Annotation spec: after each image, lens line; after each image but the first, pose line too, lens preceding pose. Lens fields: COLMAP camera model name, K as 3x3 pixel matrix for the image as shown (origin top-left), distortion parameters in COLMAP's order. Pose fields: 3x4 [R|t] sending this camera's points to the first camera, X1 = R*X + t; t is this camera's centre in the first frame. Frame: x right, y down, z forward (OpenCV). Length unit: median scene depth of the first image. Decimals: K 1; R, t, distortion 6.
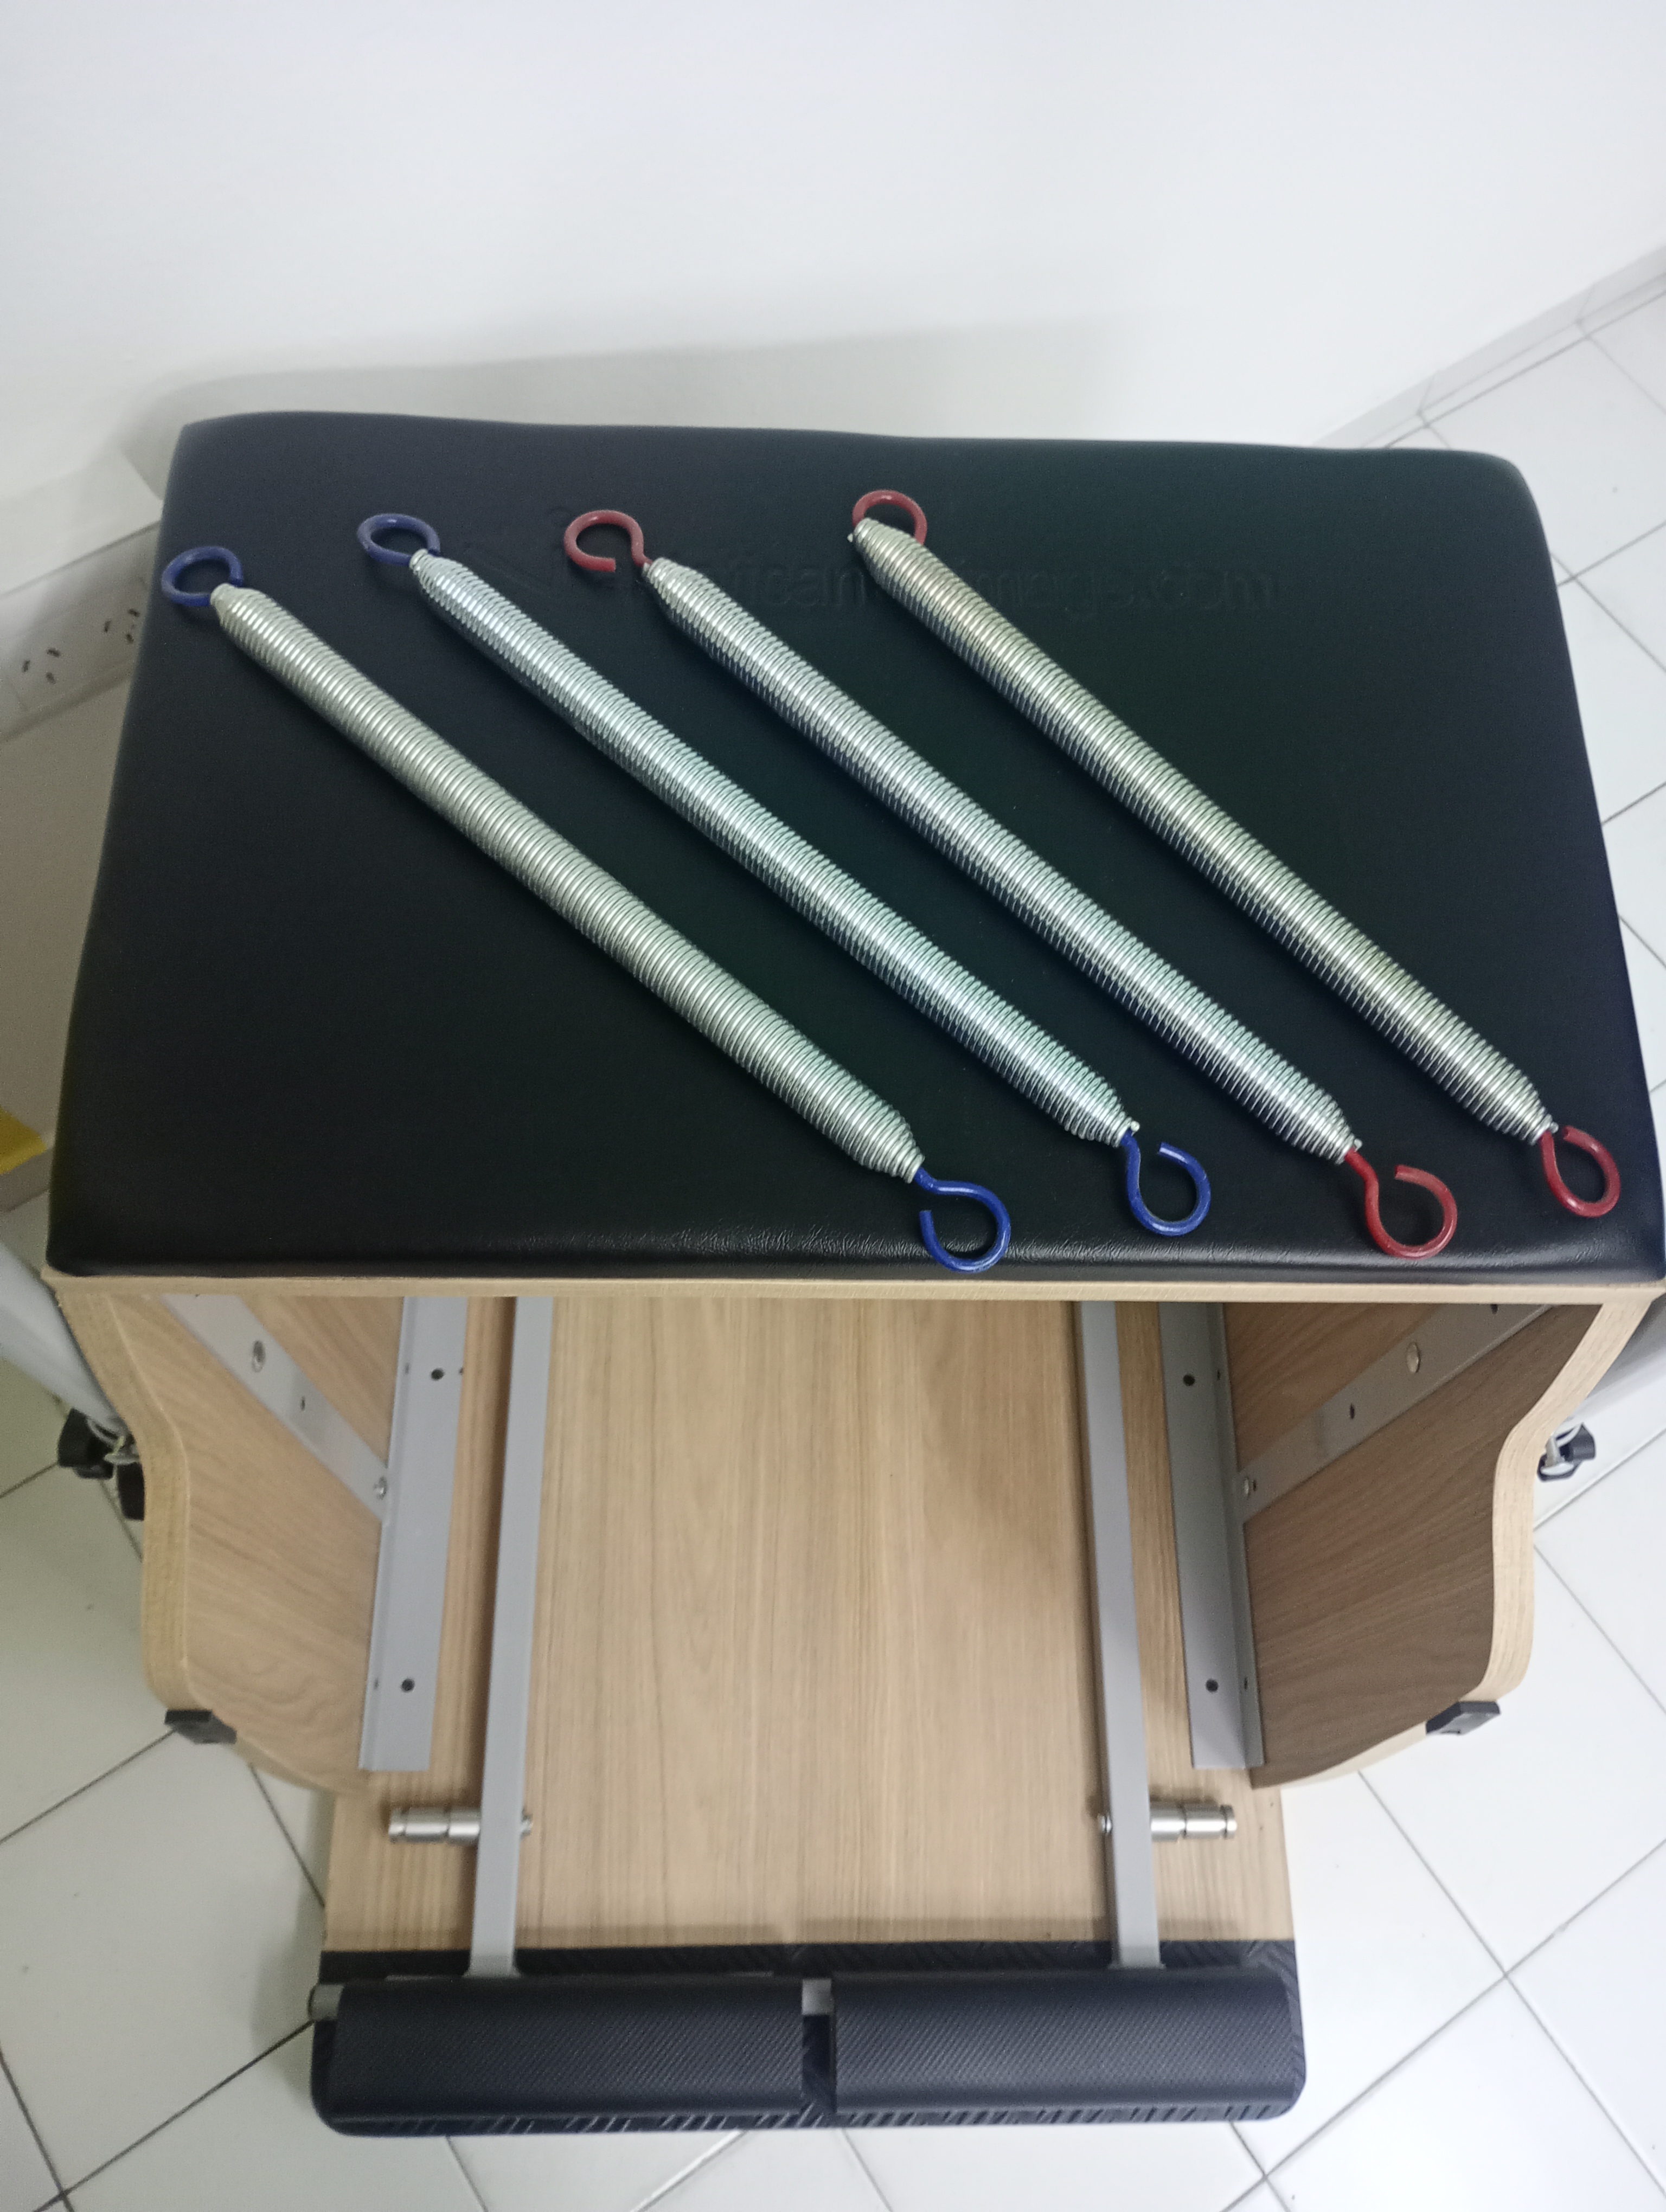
lens RADIAL K [[1890.0, 0, 852.9], [0, 1890.0, 1103.0], [0, 0, 1]] dist [0.042438, -0.004552]
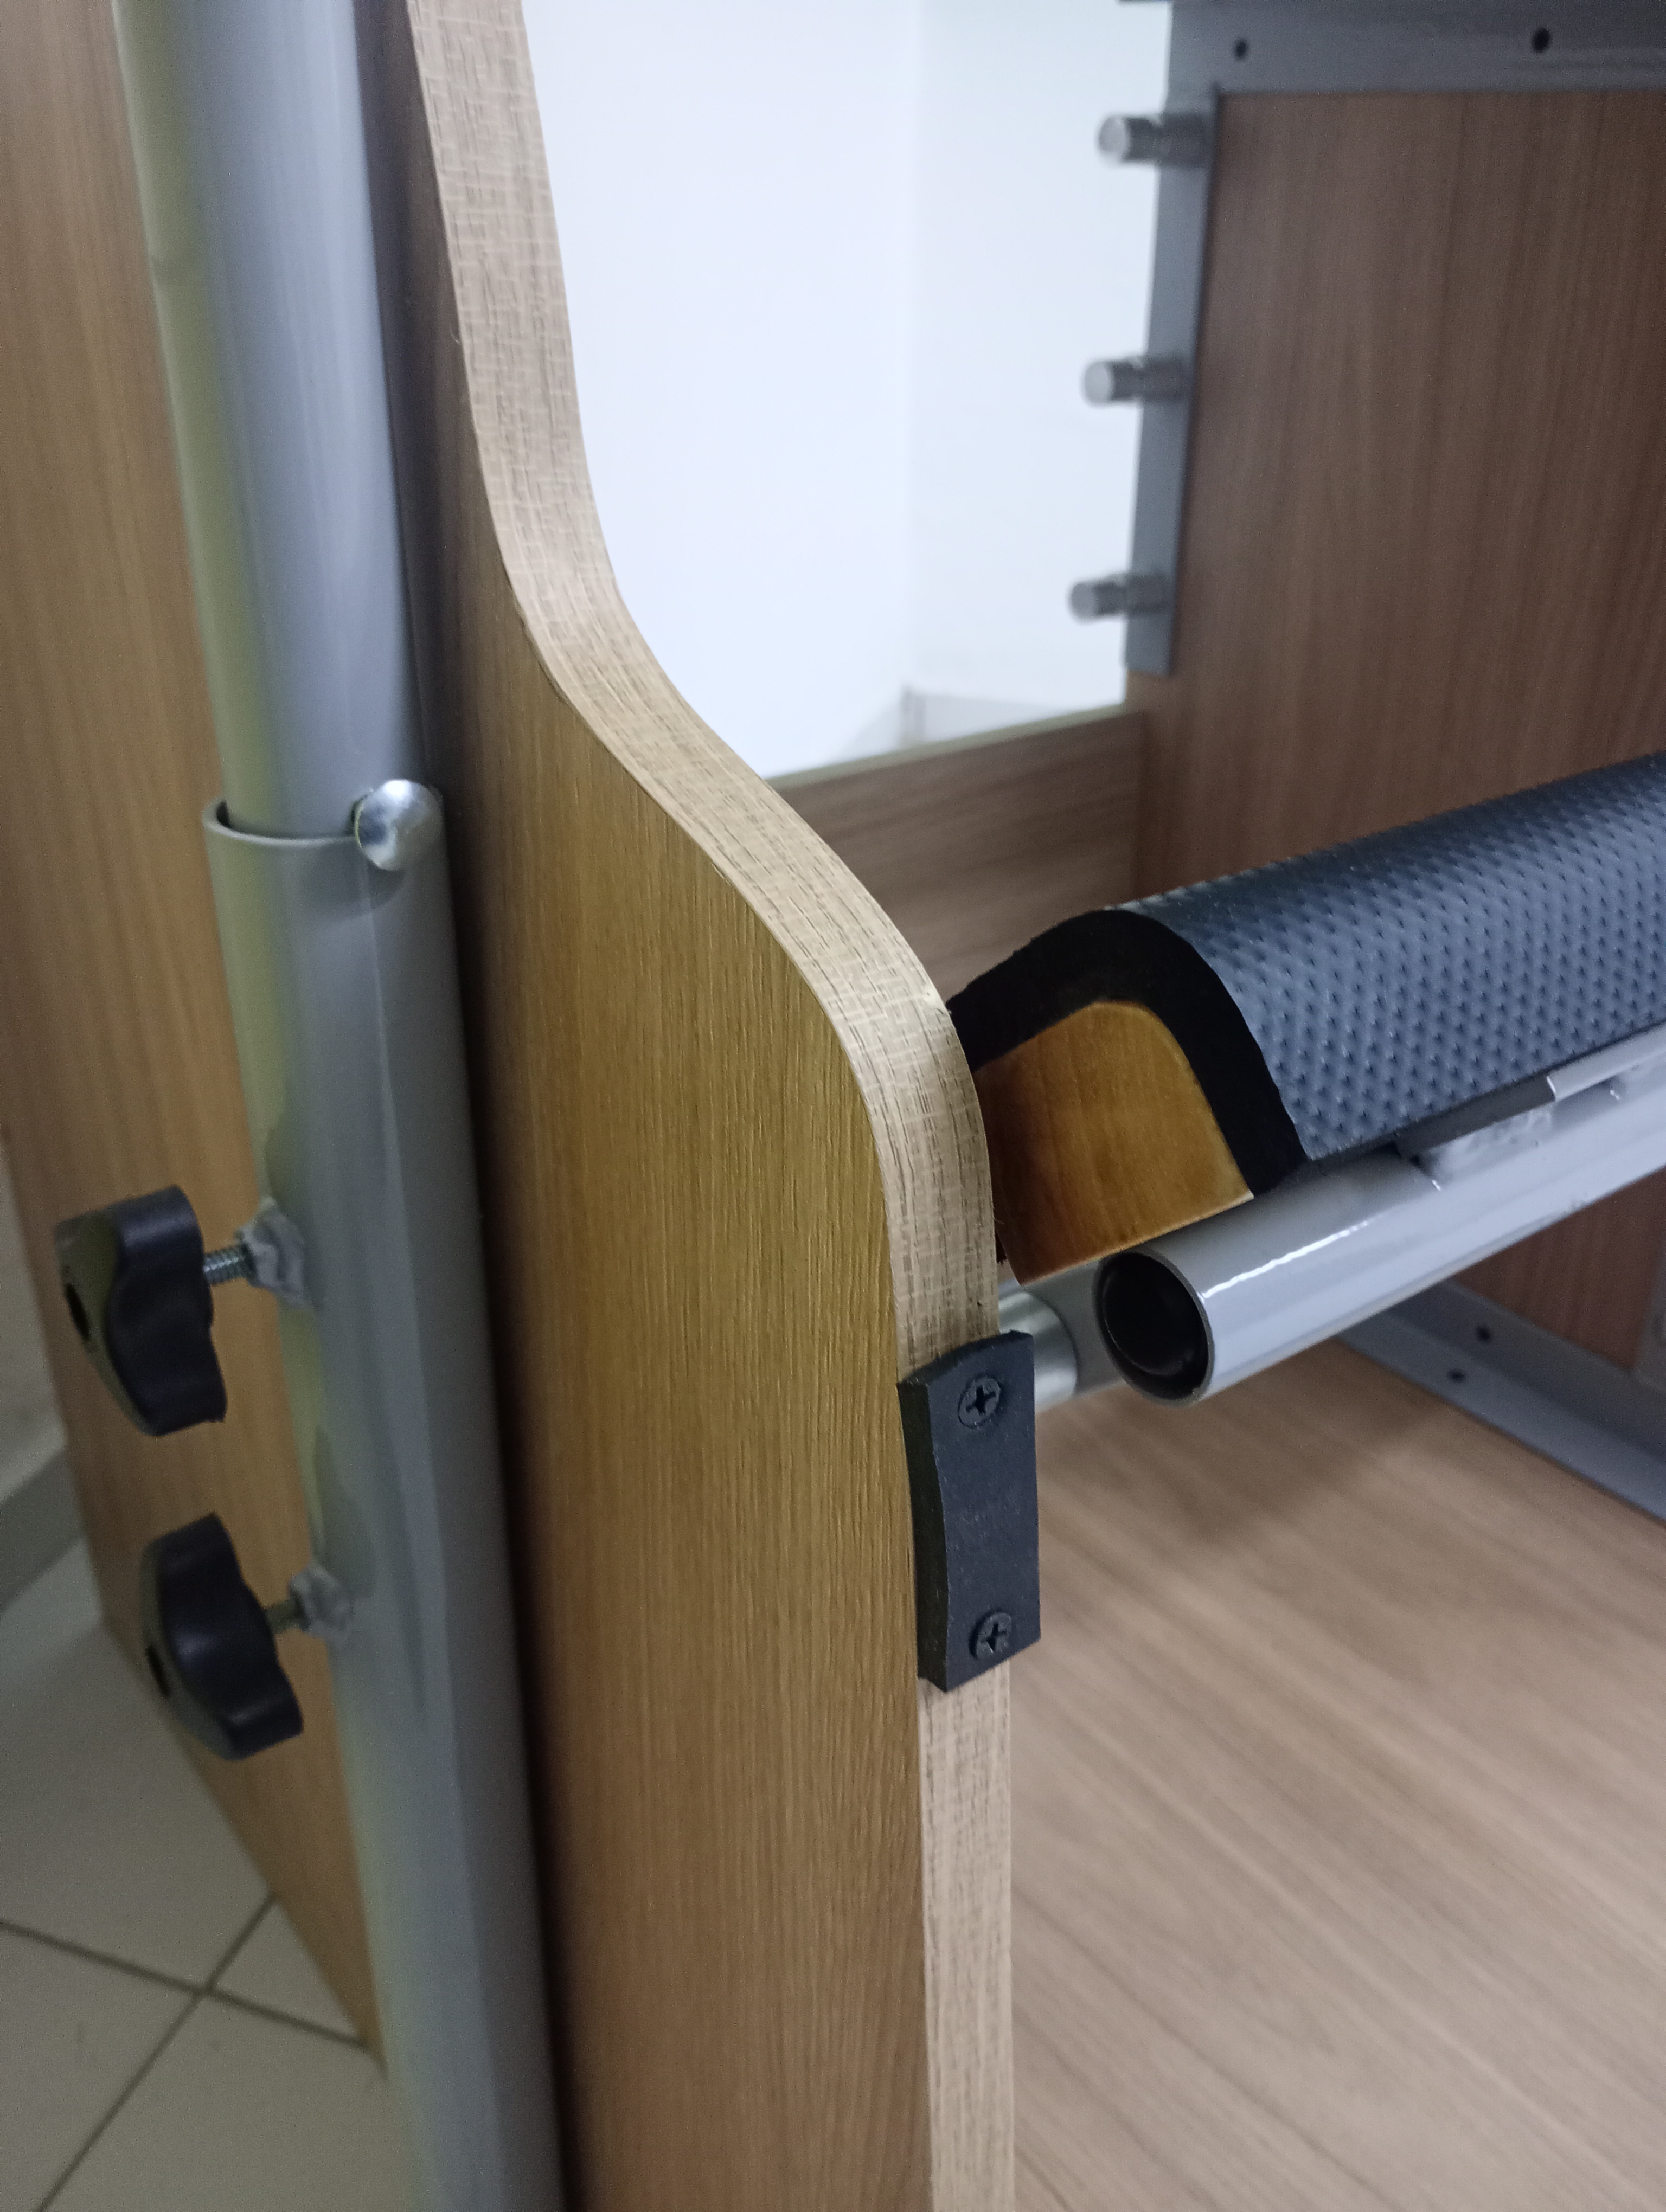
lens RADIAL K [[1879.9, 0, 852.8], [0, 1879.9, 1108.8], [0, 0, 1]] dist [0.042595, -0.093259]
pose [[0.789842, -0.307349, 0.530741, -0.350403], [0.574768, 0.672876, -0.465704, 0.290710], [-0.213989, 0.672885, 0.708120, 0.526481]]
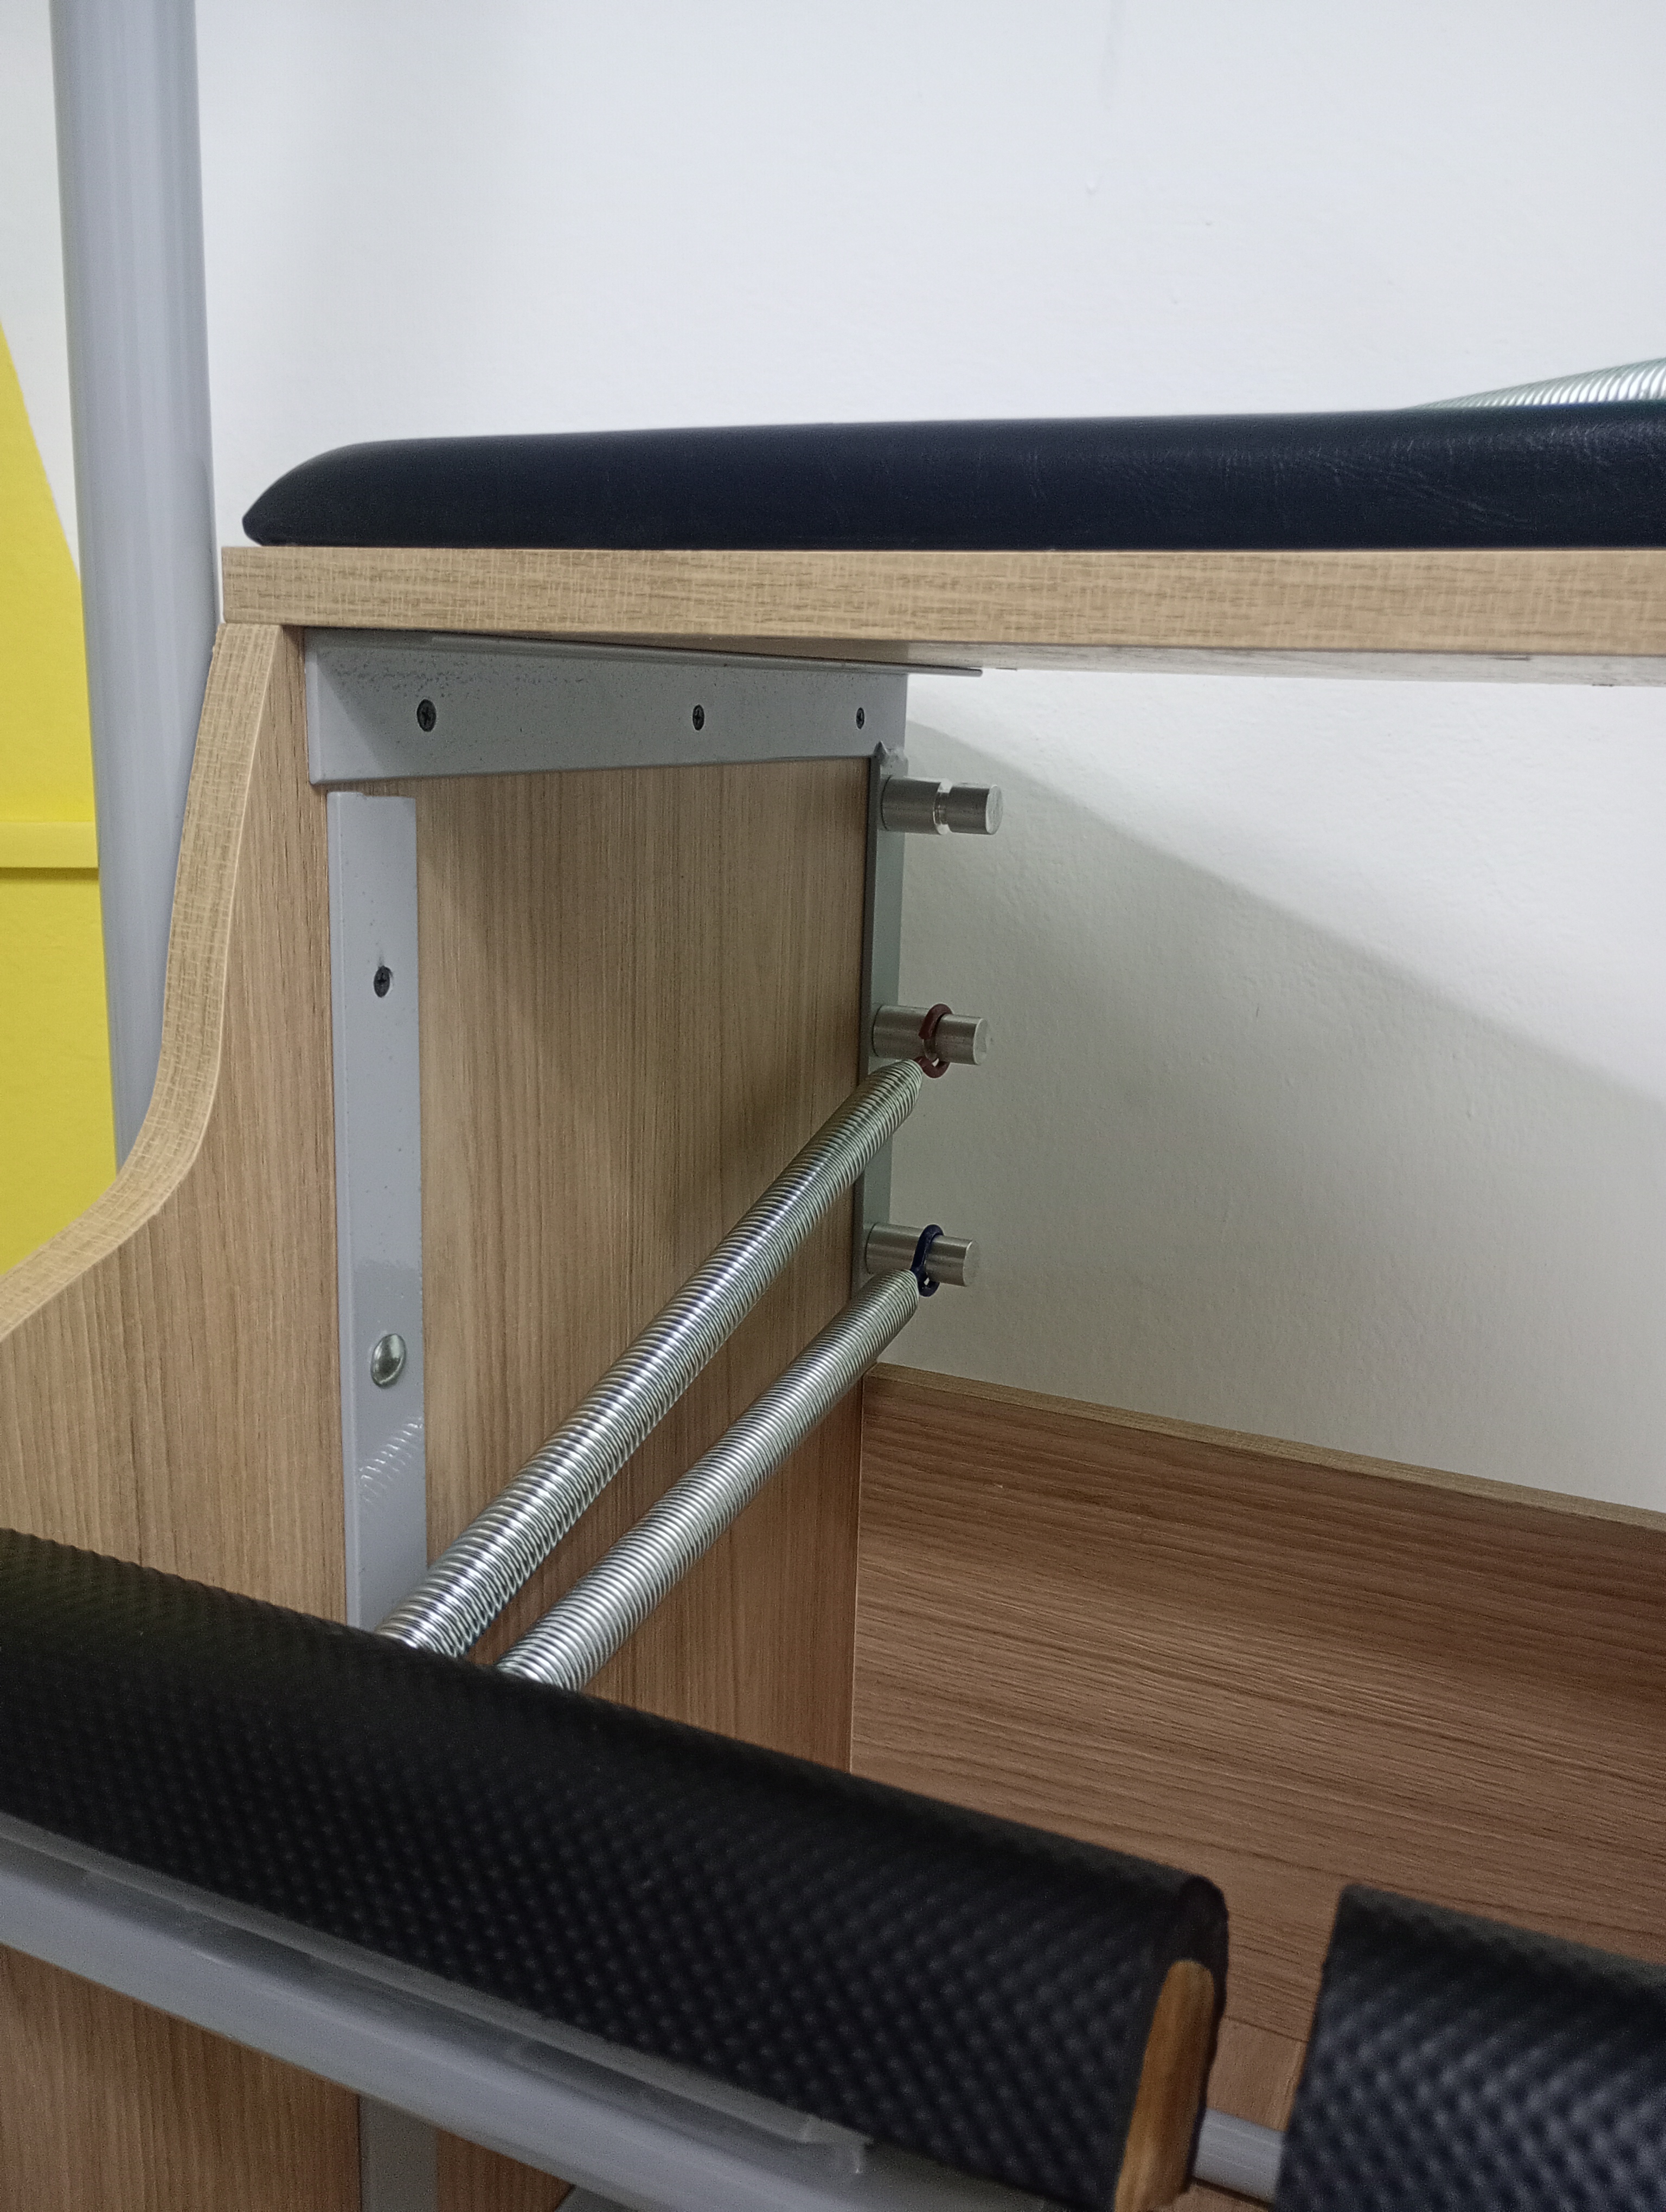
lens RADIAL K [[1850.5, 0, 856.4], [0, 1850.5, 1105.4], [0, 0, 1]] dist [0.058560, -0.095444]
pose [[0.912097, 0.079301, -0.402232, 0.027695], [-0.377214, 0.546636, -0.747596, 0.338323], [0.160589, 0.833607, 0.528498, 0.477891]]
